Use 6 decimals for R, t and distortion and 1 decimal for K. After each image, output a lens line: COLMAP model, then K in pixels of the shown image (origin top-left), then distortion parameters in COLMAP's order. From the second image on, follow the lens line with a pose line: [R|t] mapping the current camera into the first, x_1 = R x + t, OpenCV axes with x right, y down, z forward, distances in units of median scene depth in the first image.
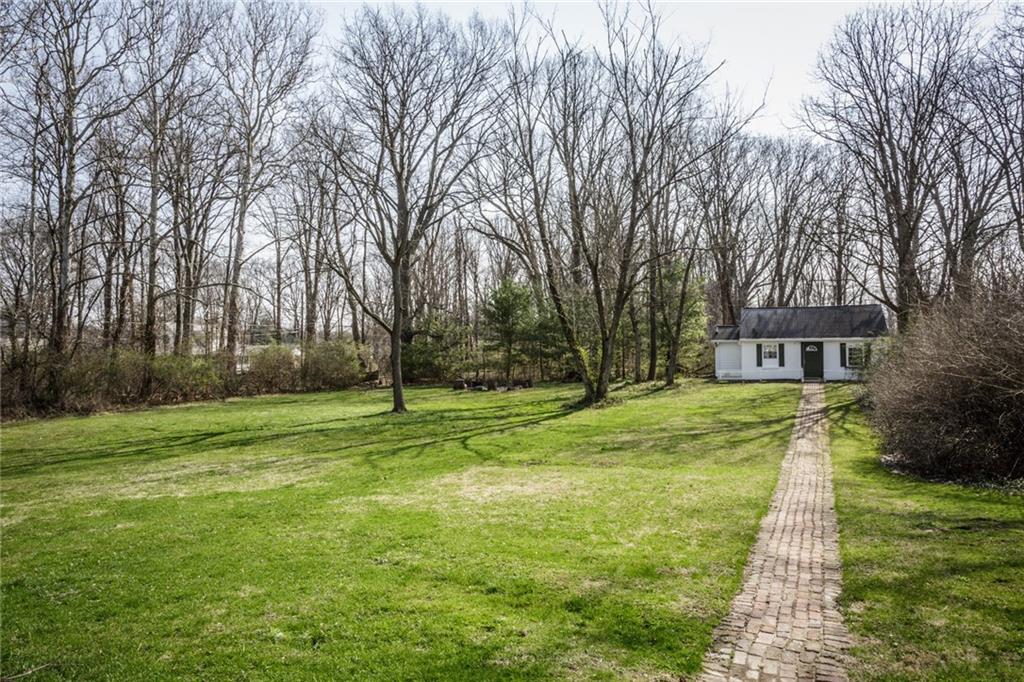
lens RADIAL K [[577.1, 0, 512.0], [0, 577.1, 341.0], [0, 0, 1]] dist [-0.066393, -0.000220]
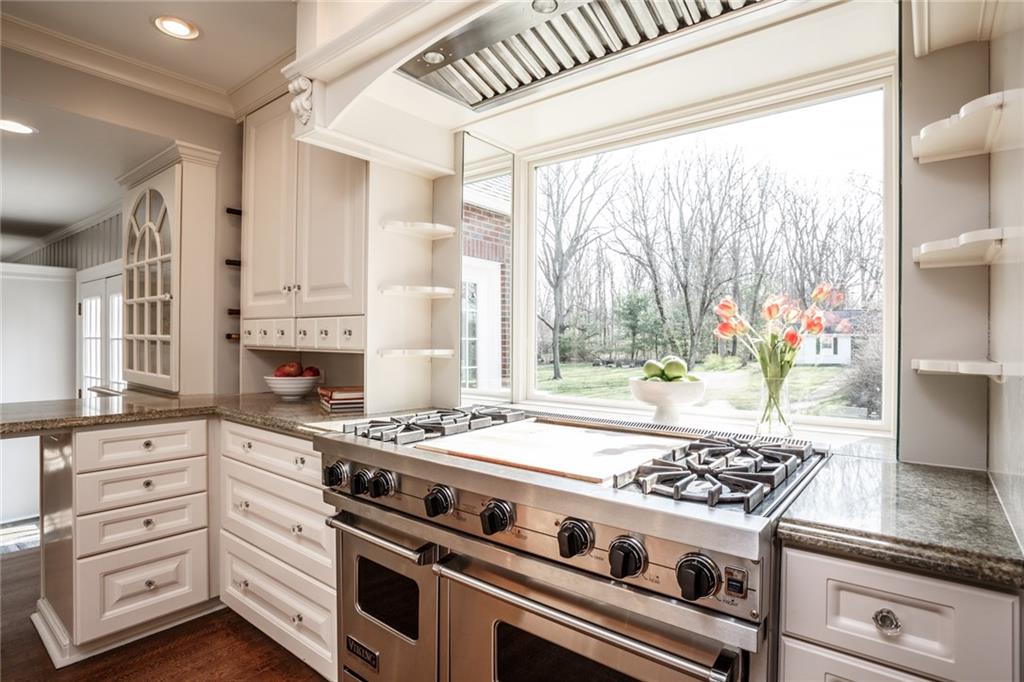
lens RADIAL K [[527.5, 0, 512.0], [0, 527.5, 341.0], [0, 0, 1]] dist [-0.088264, 0.054549]
pose [[0.965108, 0.012090, -0.261573, 0.043230], [-0.004101, 0.999509, 0.031066, -0.018379], [0.261820, -0.028910, 0.964684, -0.302898]]
